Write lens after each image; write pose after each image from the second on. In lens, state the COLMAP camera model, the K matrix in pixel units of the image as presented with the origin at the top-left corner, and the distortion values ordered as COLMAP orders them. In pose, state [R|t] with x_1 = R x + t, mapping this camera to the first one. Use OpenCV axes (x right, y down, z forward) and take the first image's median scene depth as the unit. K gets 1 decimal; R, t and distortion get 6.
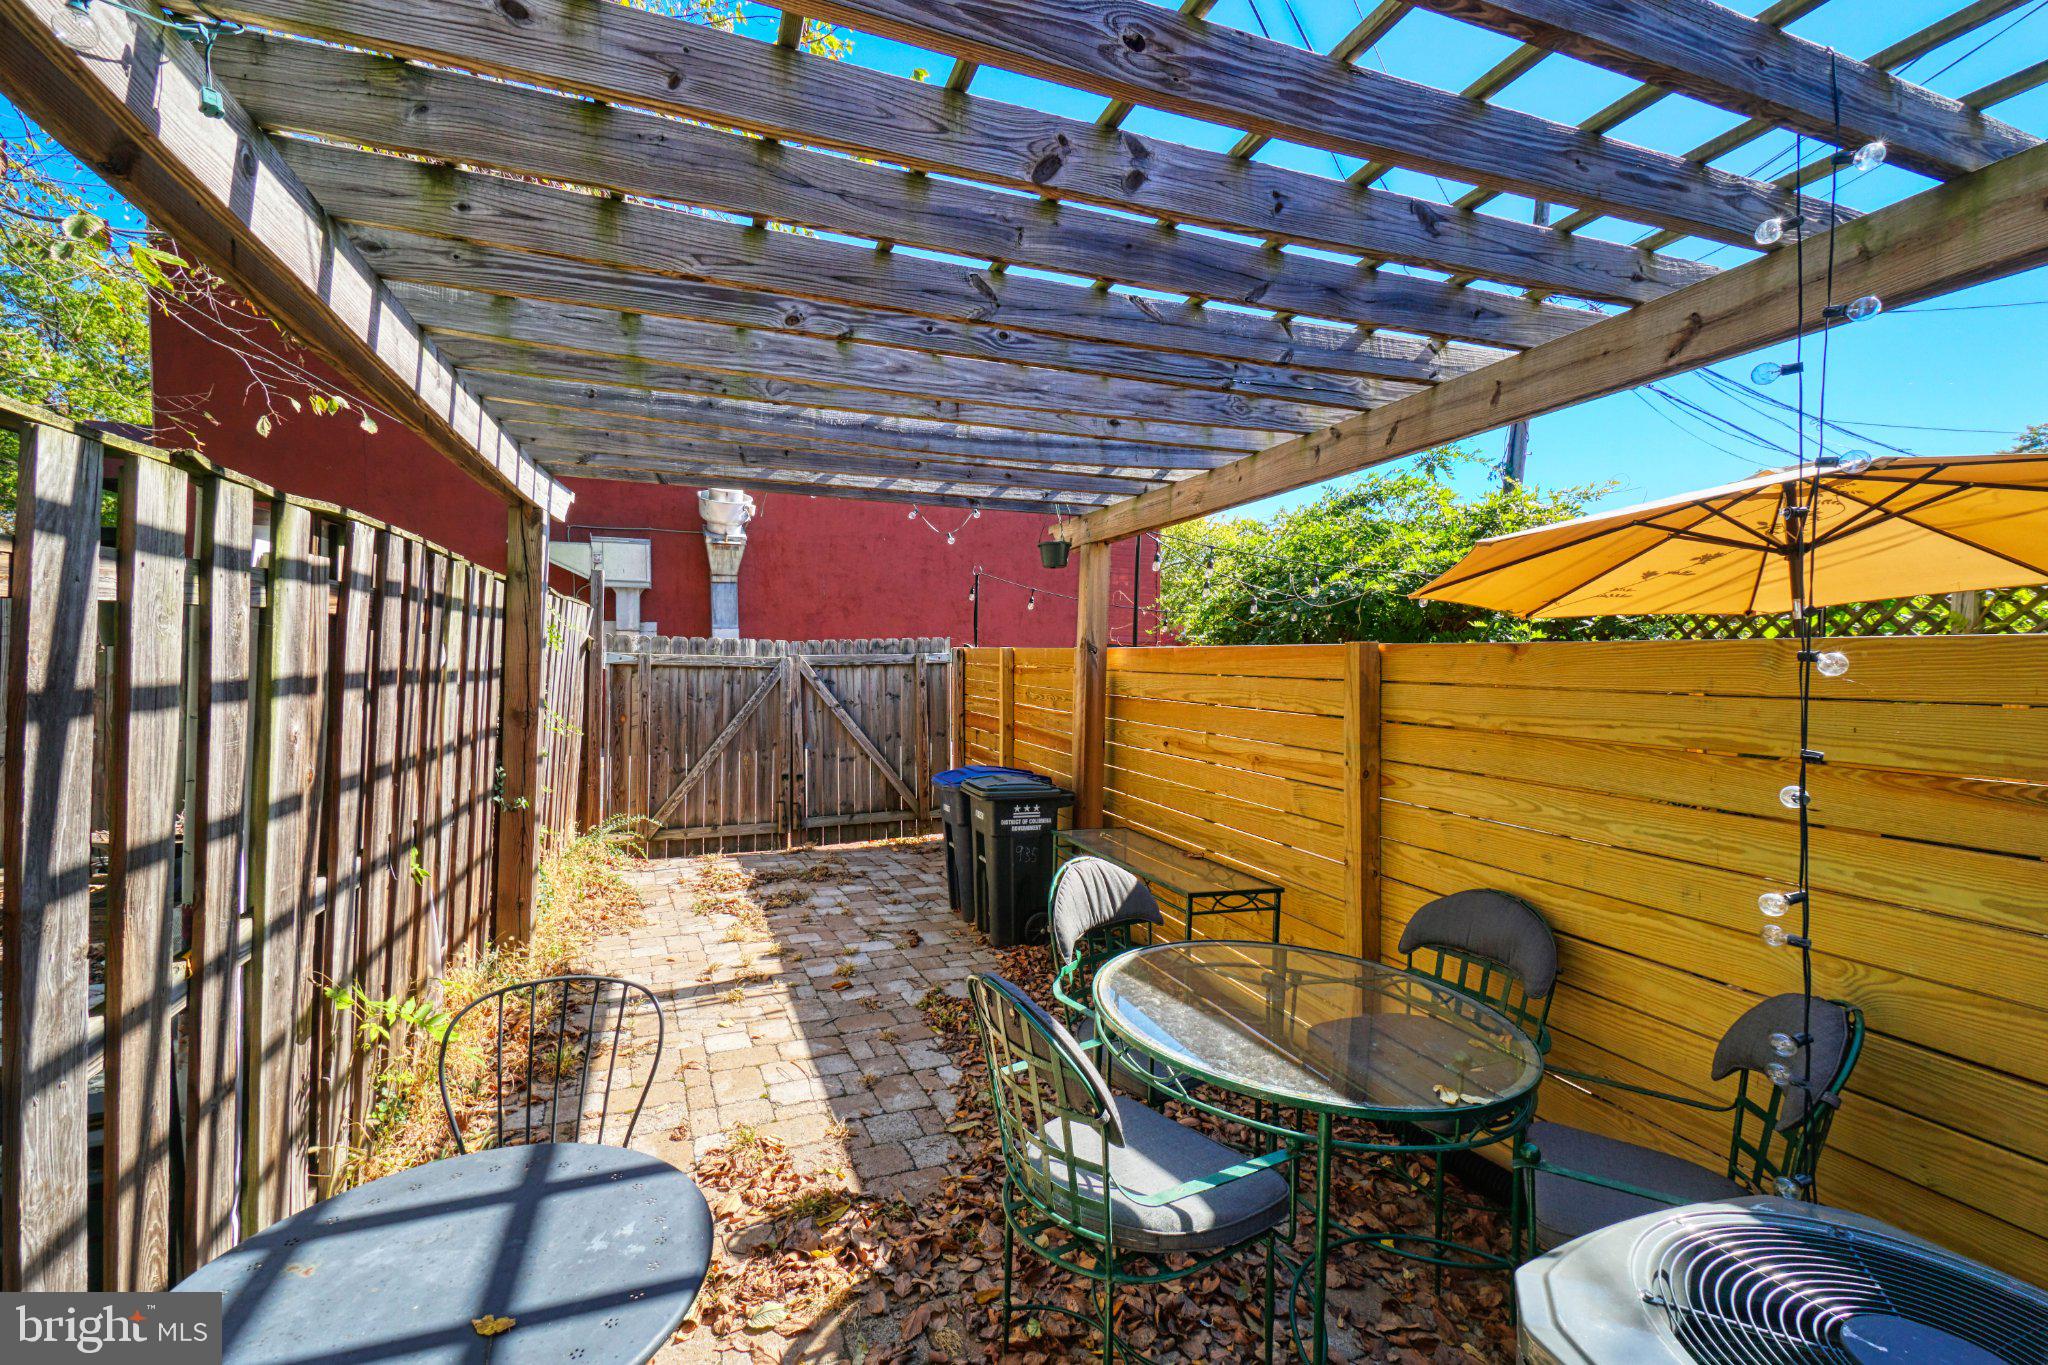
lens RADIAL K [[871.6, 0, 1021.4], [0, 871.6, 674.0], [0, 0, 1]] dist [0.039324, -0.013905]
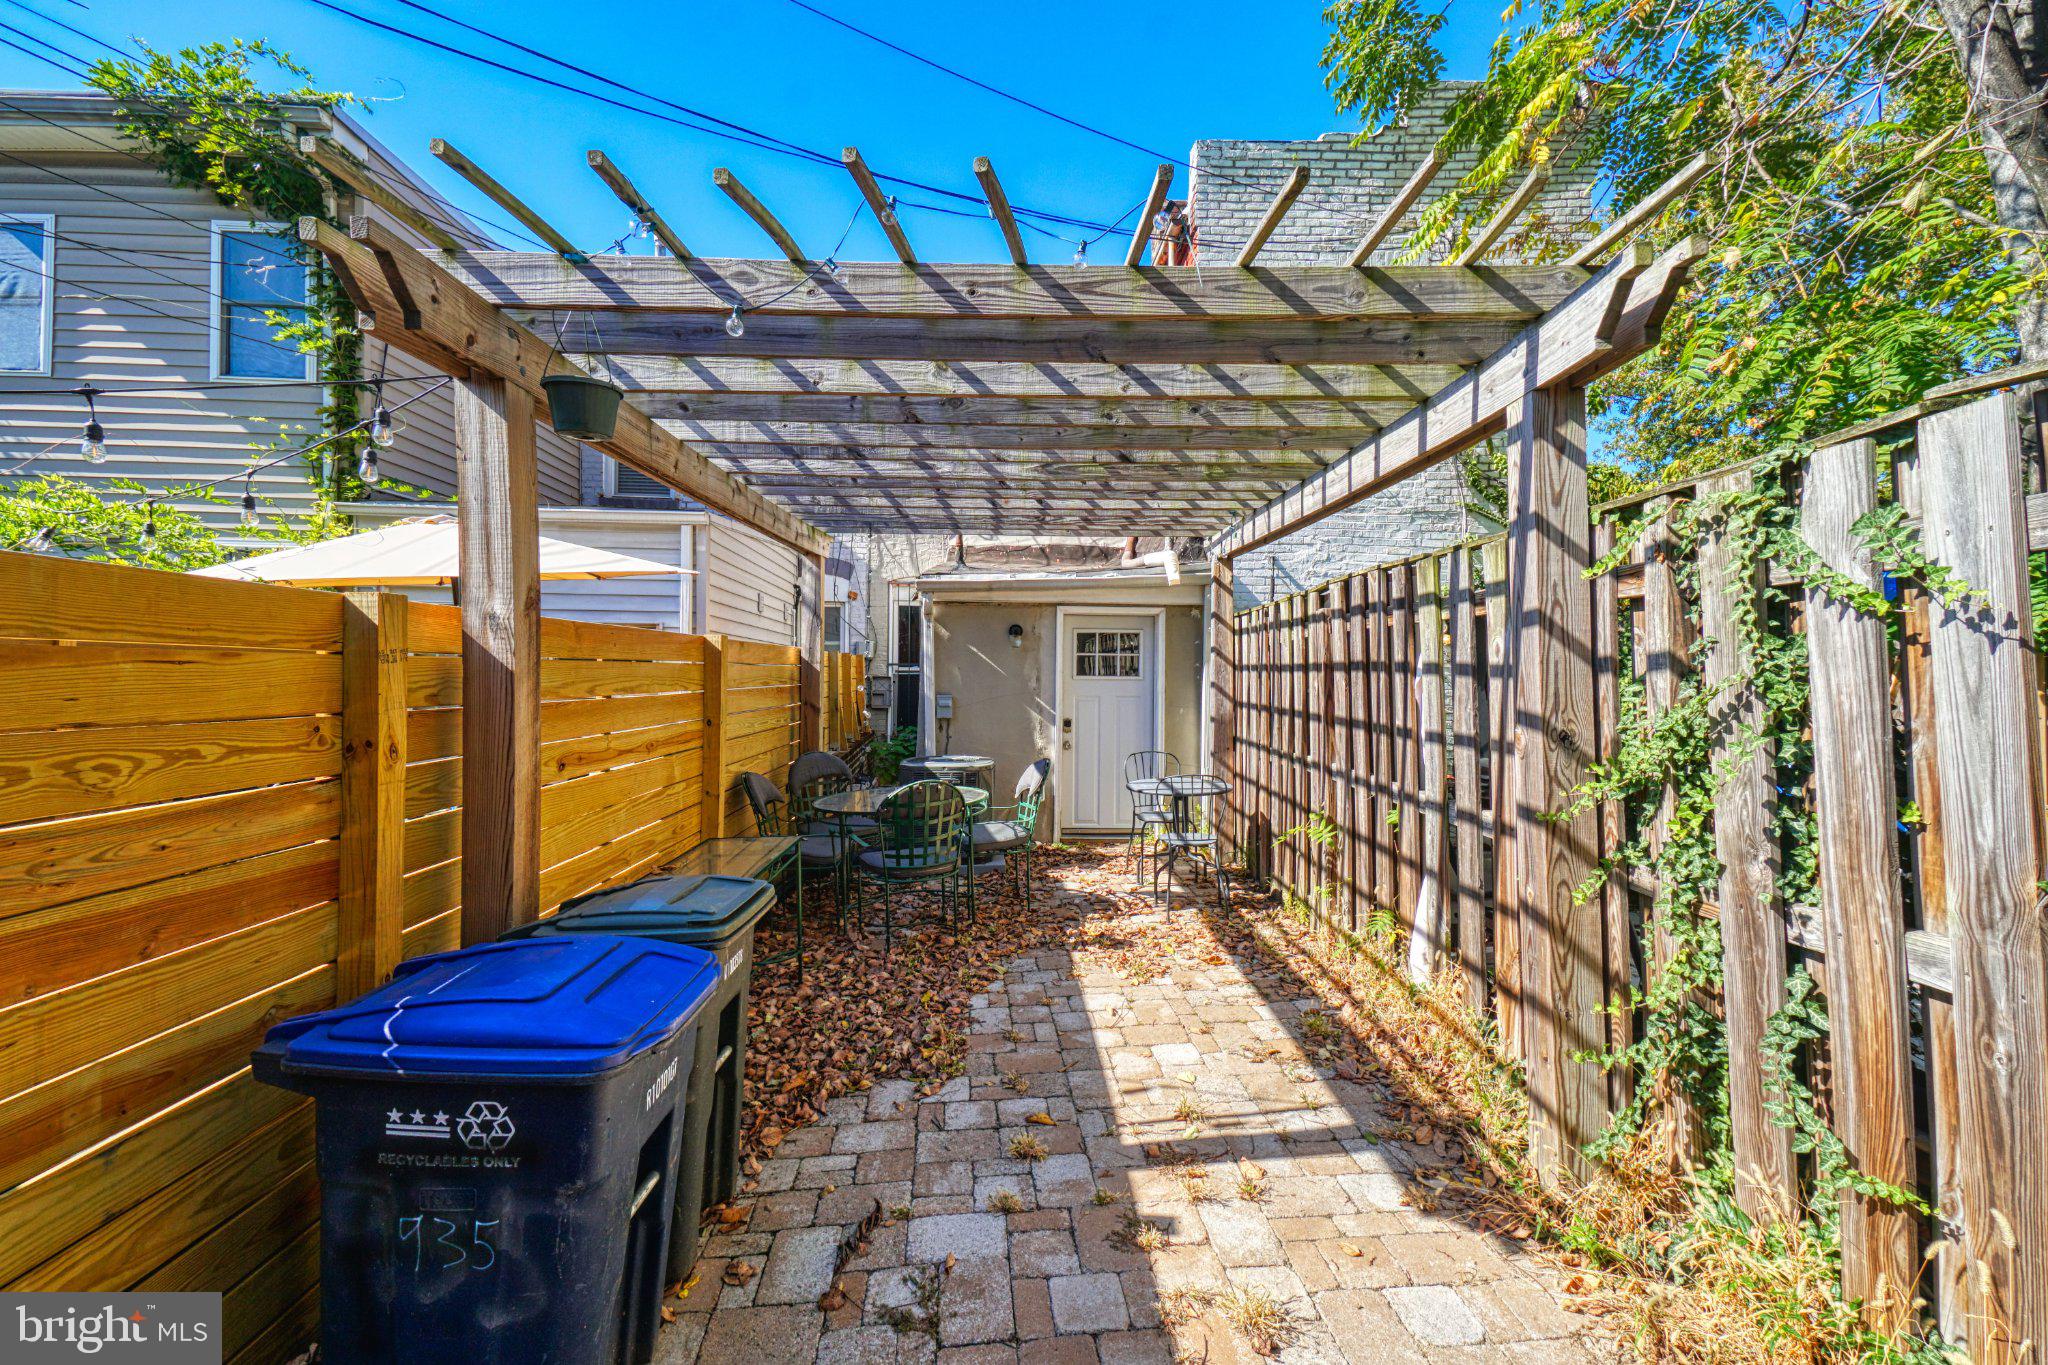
lens RADIAL K [[871.6, 0, 1018.1], [0, 871.6, 677.5], [0, 0, 1]] dist [0.039324, -0.013905]
pose [[-0.938323, -0.012774, 0.345523, -0.435609], [-0.005234, 0.999728, 0.022748, -0.003980], [-0.345720, 0.019537, -0.938134, 1.704830]]
